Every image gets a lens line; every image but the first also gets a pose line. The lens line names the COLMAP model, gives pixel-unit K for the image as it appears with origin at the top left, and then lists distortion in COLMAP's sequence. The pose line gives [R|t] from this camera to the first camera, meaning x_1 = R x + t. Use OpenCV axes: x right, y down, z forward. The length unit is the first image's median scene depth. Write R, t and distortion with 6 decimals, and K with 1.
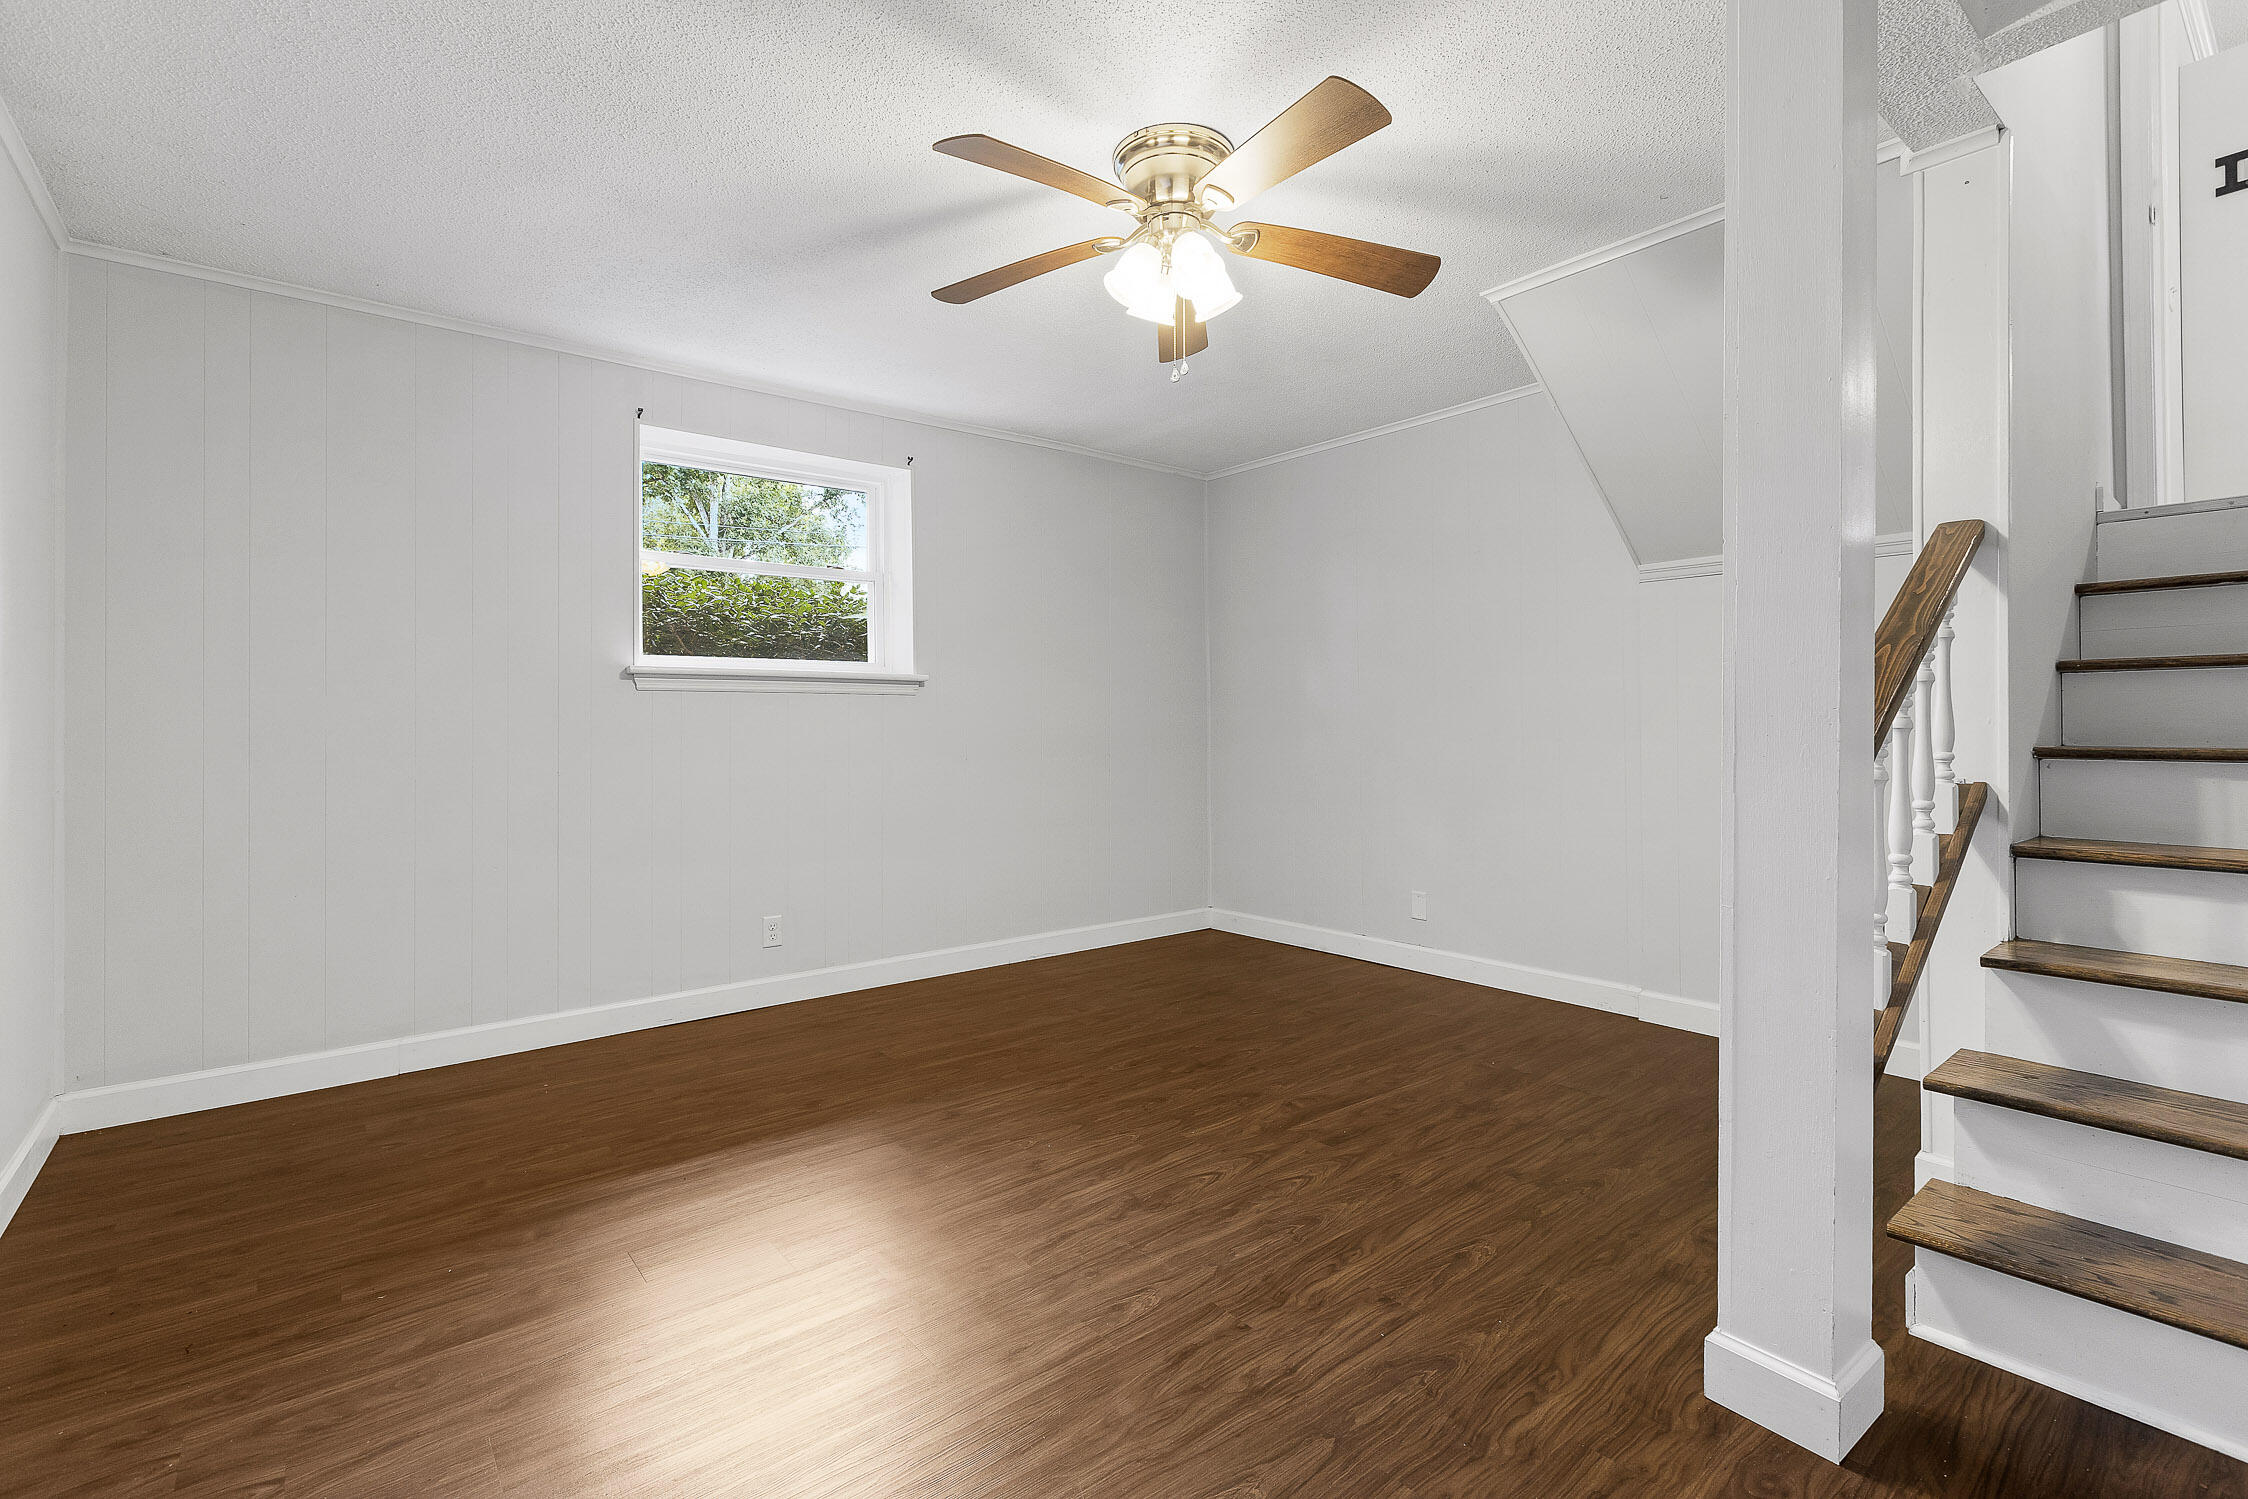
lens RADIAL K [[1010.7, 0, 1124.0], [0, 1010.7, 749.5], [0, 0, 1]] dist [-0.000245, -0.000066]
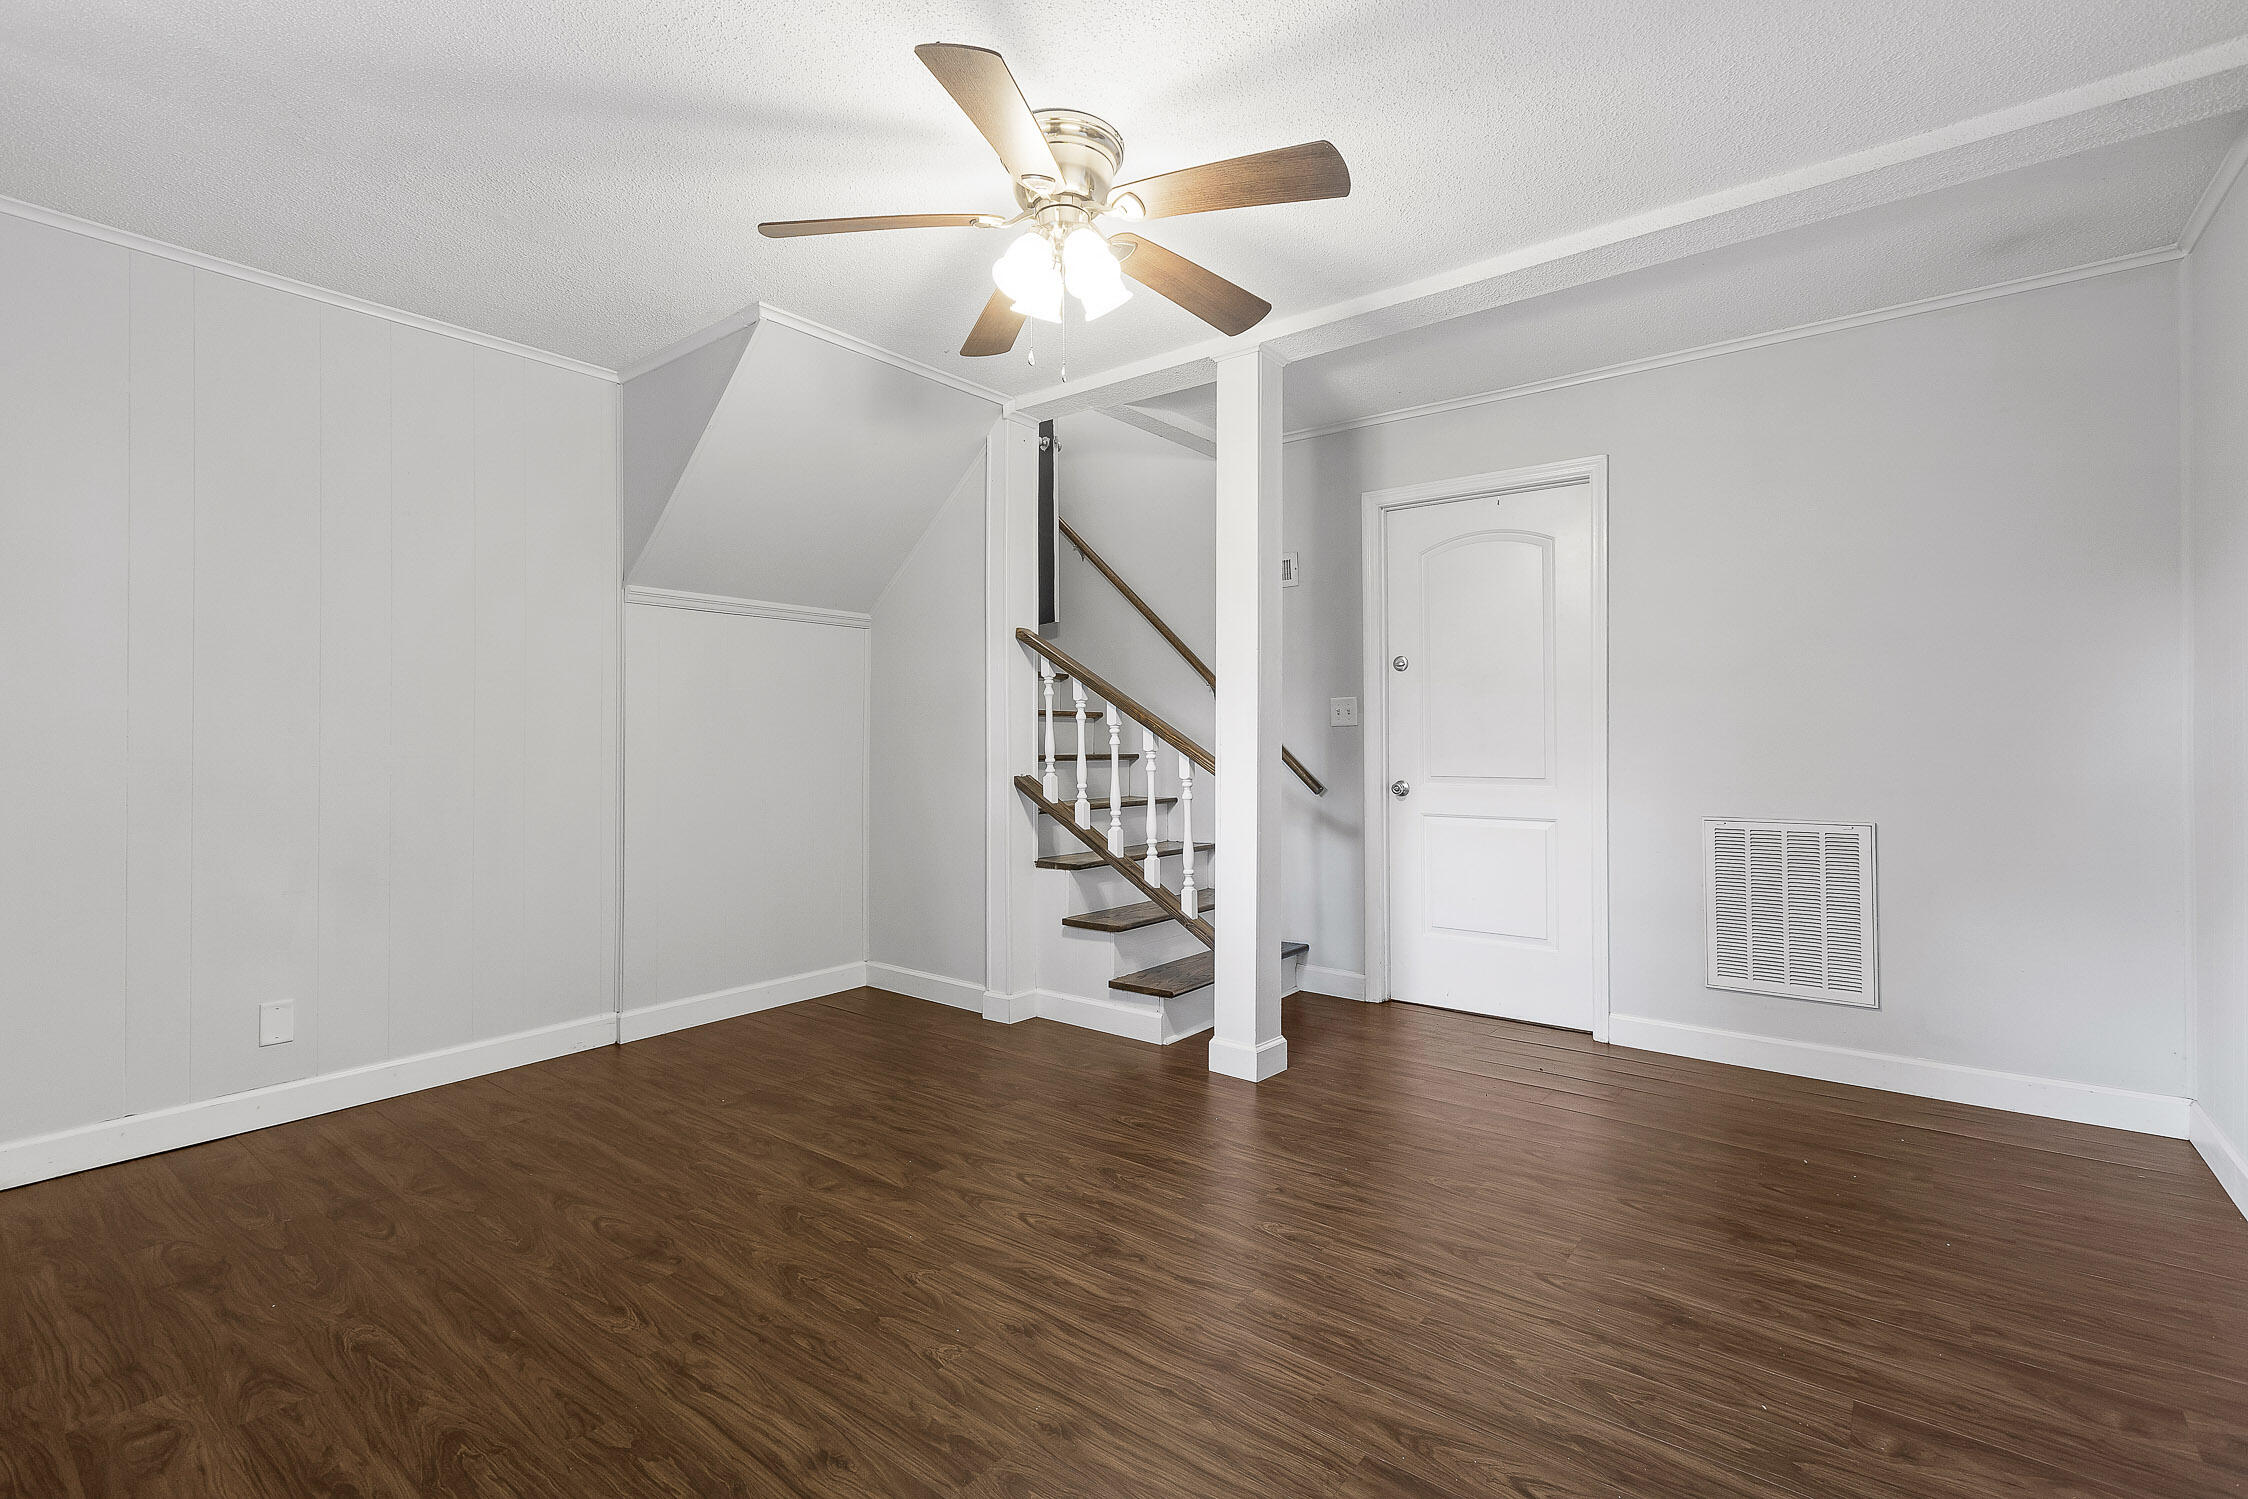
lens RADIAL K [[1010.7, 0, 1124.0], [0, 1010.7, 749.5], [0, 0, 1]] dist [-0.000245, -0.000066]
pose [[-0.212715, -0.000837, 0.977114, -0.780033], [0.040199, 0.999146, 0.009607, -0.013536], [-0.976287, 0.041323, -0.212500, 1.014012]]
